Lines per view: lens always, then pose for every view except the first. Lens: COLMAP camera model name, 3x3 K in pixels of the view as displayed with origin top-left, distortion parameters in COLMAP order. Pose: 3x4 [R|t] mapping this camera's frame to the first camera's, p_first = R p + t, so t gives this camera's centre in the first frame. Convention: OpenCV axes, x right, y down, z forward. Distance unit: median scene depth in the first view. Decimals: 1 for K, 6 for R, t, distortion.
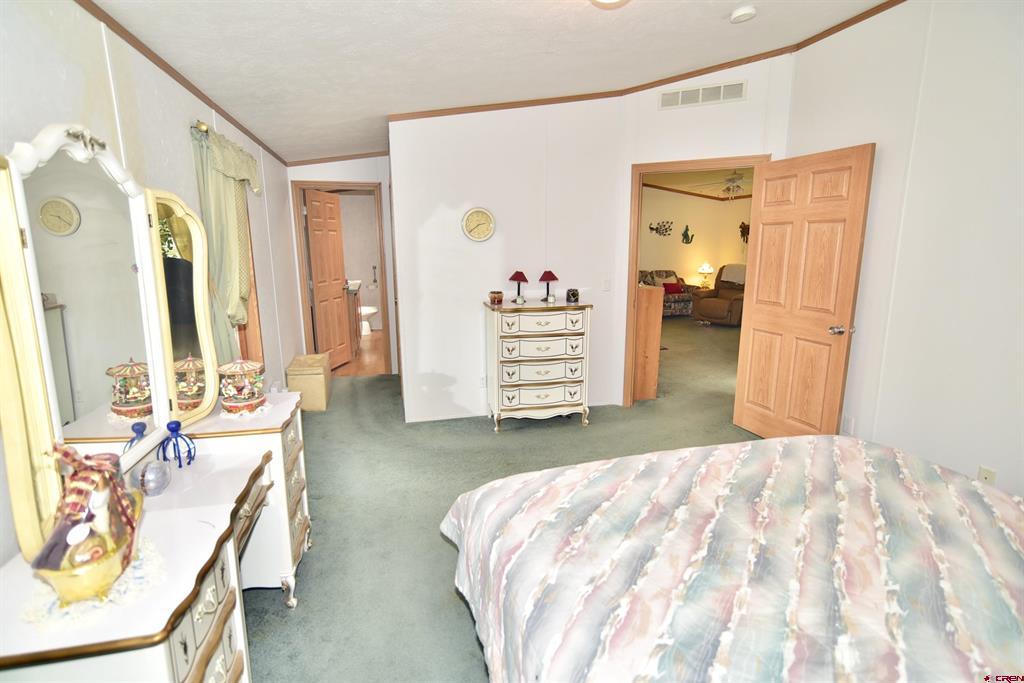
lens RADIAL K [[516.6, 0, 520.9], [0, 516.6, 345.1], [0, 0, 1]] dist [0.003256, 0.001083]
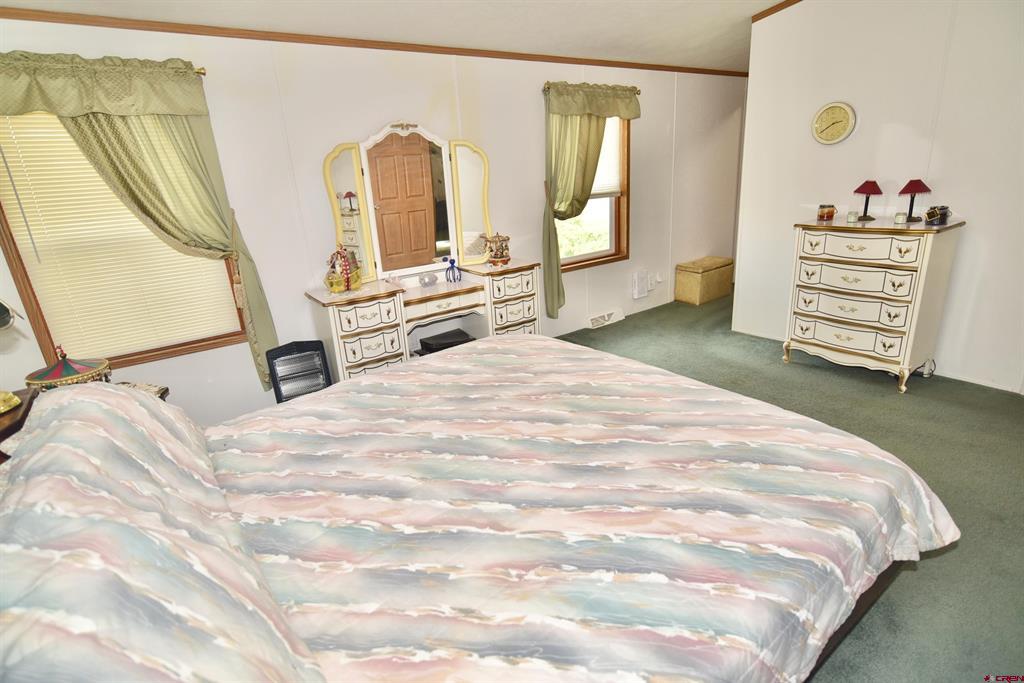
lens RADIAL K [[516.6, 0, 508.1], [0, 516.6, 337.8], [0, 0, 1]] dist [0.003256, 0.001083]
pose [[0.349323, 0.266613, -0.898271, 0.610359], [-0.123438, 0.963404, 0.237942, -0.031733], [0.928836, 0.027763, 0.369449, 0.202171]]
